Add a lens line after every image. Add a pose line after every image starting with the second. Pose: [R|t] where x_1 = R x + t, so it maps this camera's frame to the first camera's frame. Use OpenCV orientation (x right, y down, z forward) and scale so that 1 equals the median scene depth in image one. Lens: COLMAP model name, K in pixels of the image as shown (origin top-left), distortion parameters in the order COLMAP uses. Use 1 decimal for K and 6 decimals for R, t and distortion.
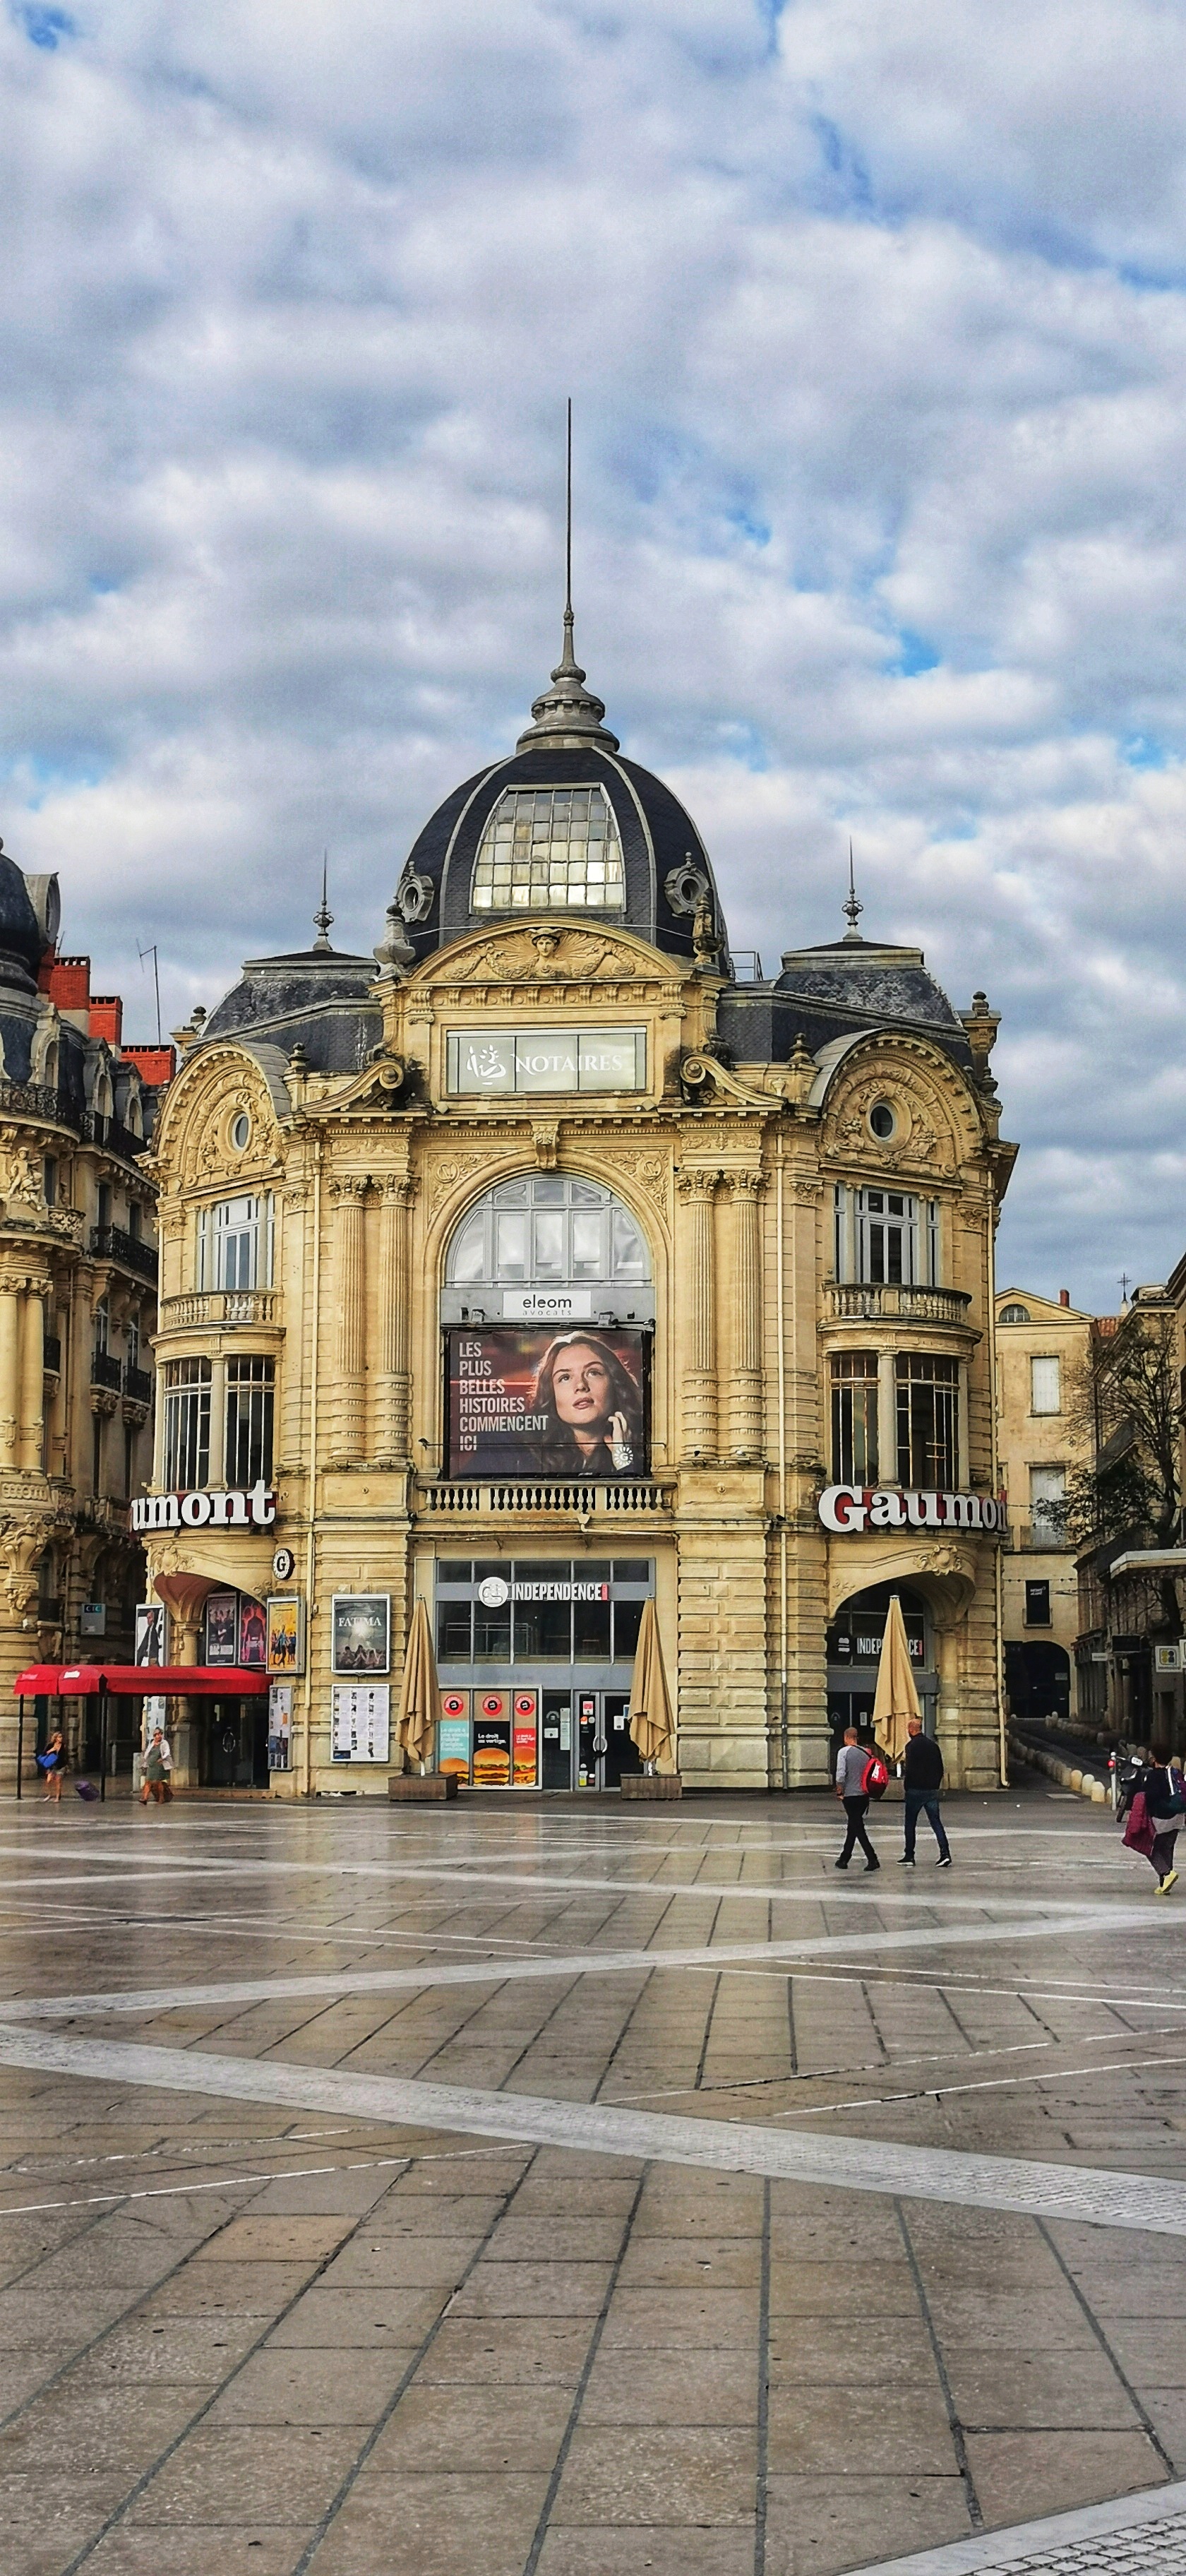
lens RADIAL K [[3423.2, 0, 592.8], [0, 3423.2, 1291.2], [0, 0, 1]] dist [-0.124724, -0.006290]
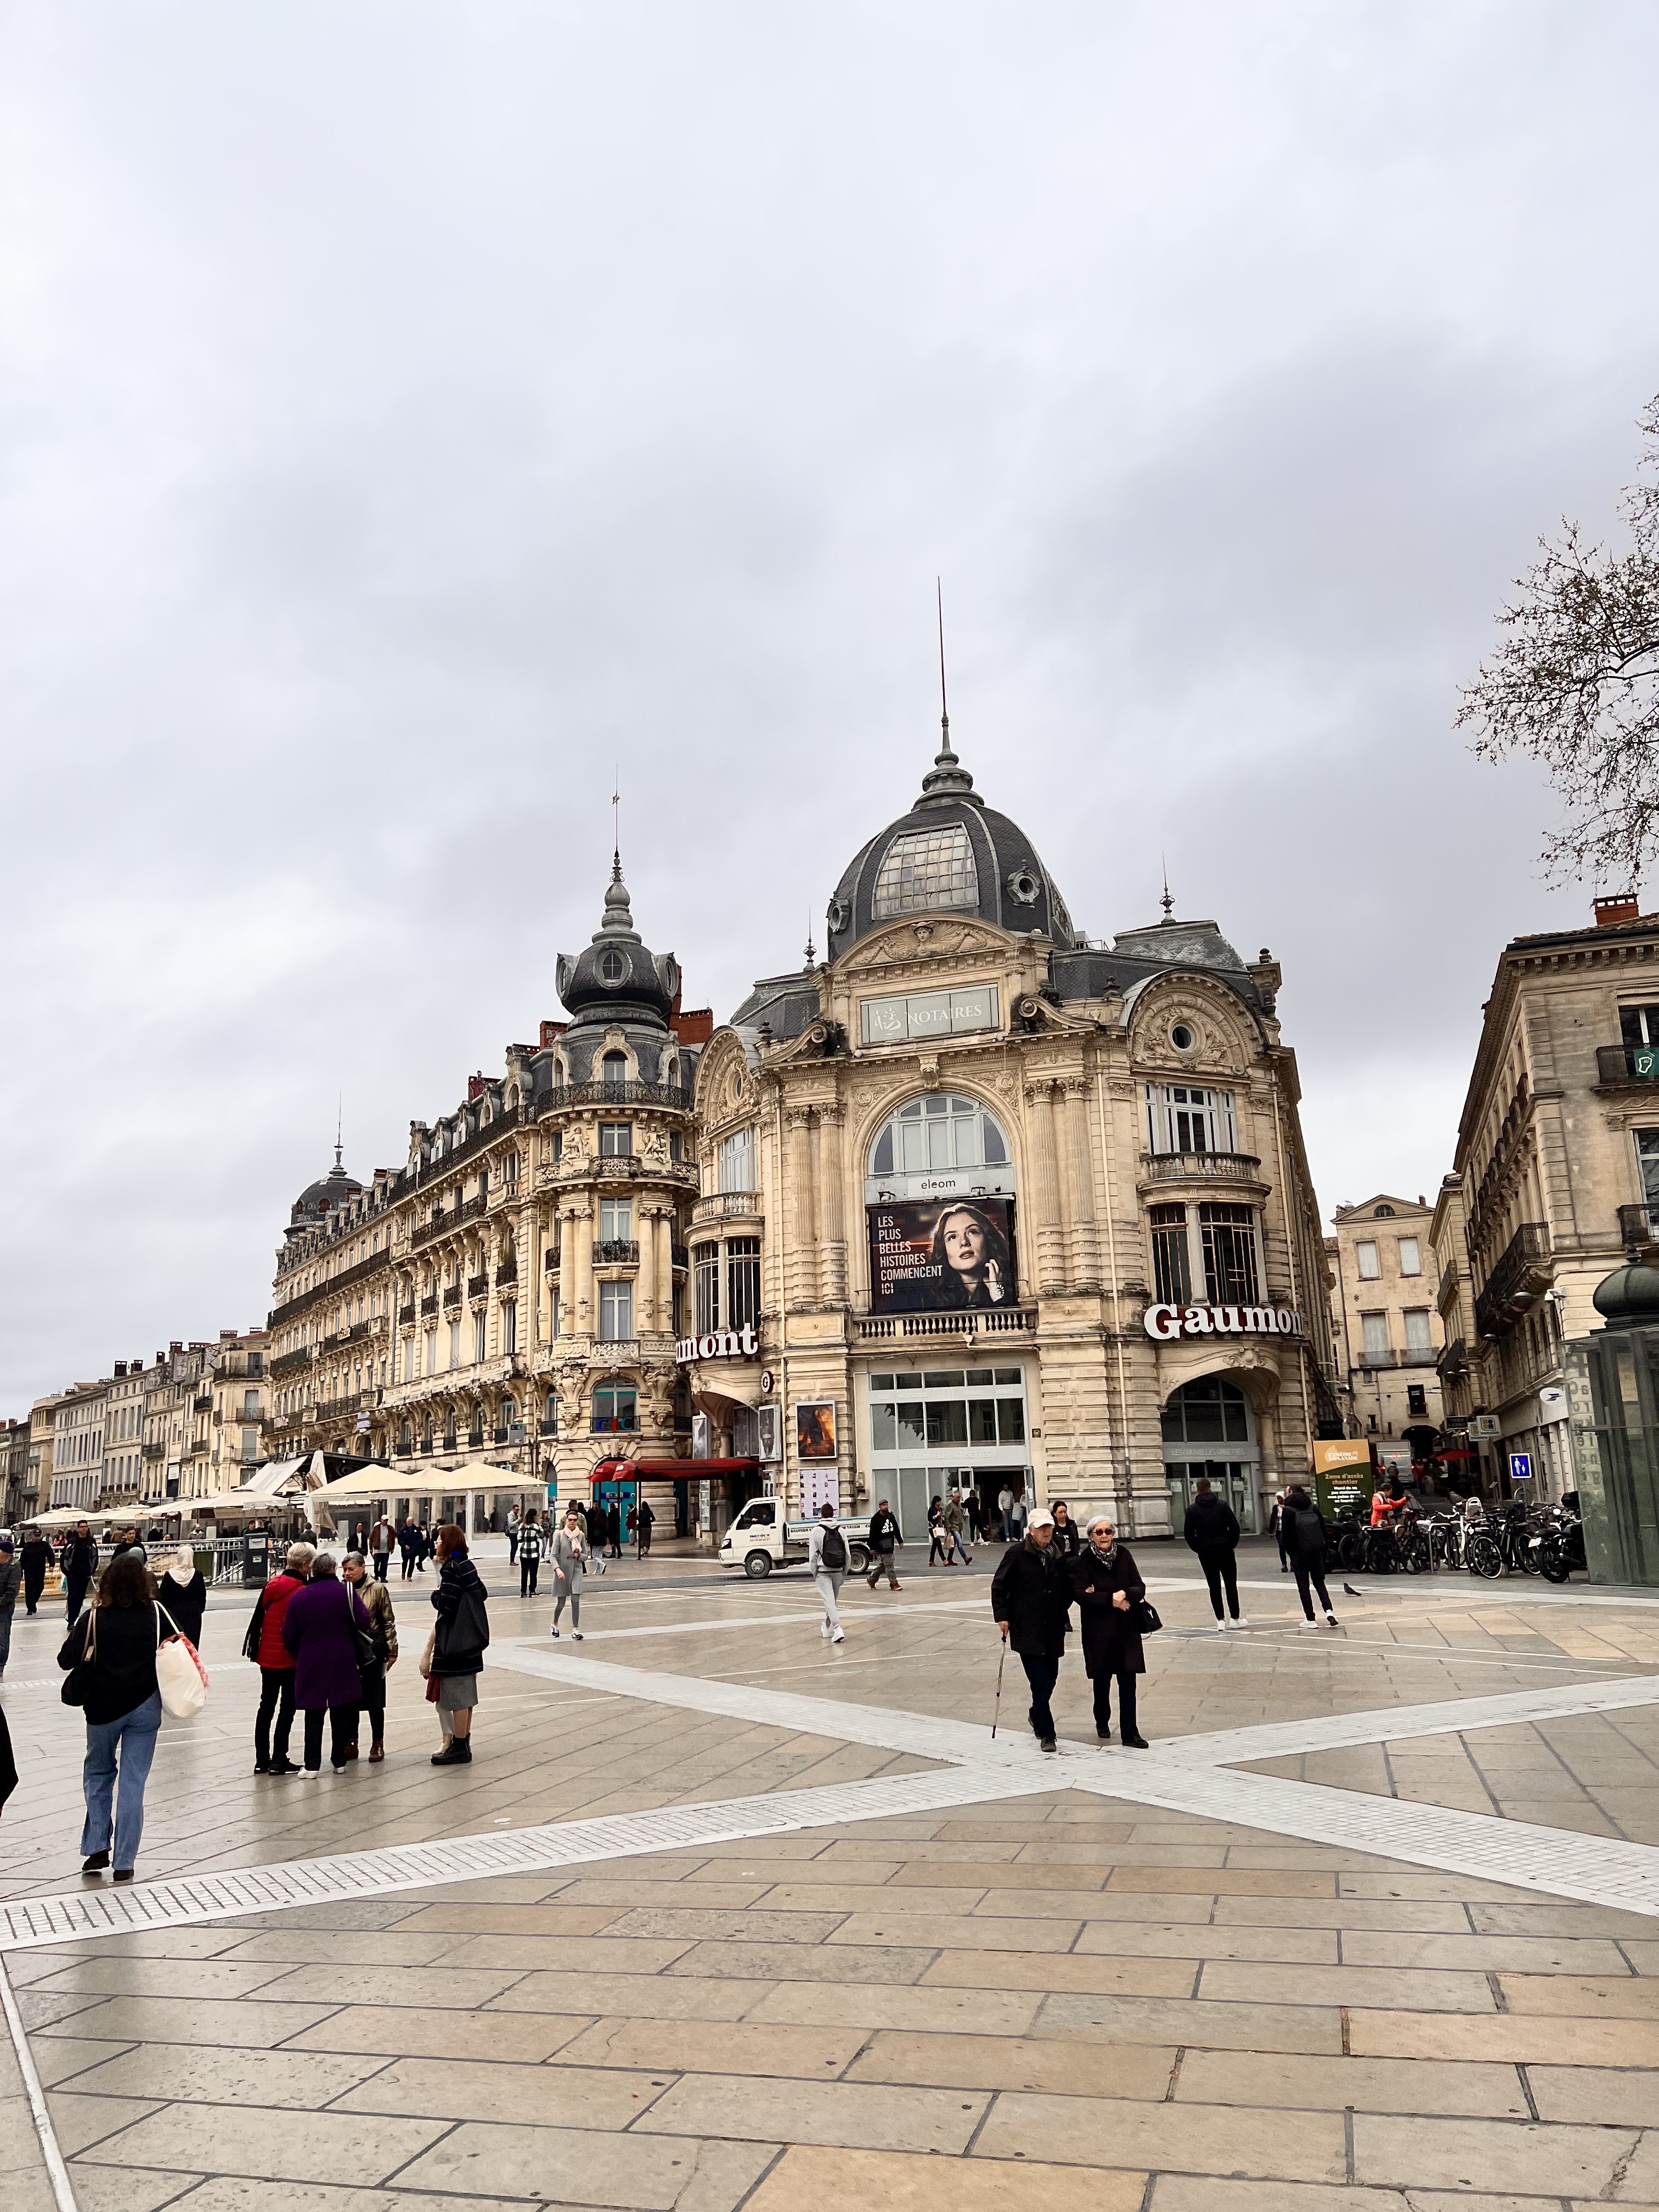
lens RADIAL K [[1618.3, 0, 829.2], [0, 1618.3, 1124.2], [0, 0, 1]] dist [0.031848, -0.002147]
pose [[0.963088, -0.083236, -0.255995, 0.114742], [0.058515, 0.992987, -0.102726, 0.044071], [0.262750, 0.083955, 0.961204, 0.352935]]
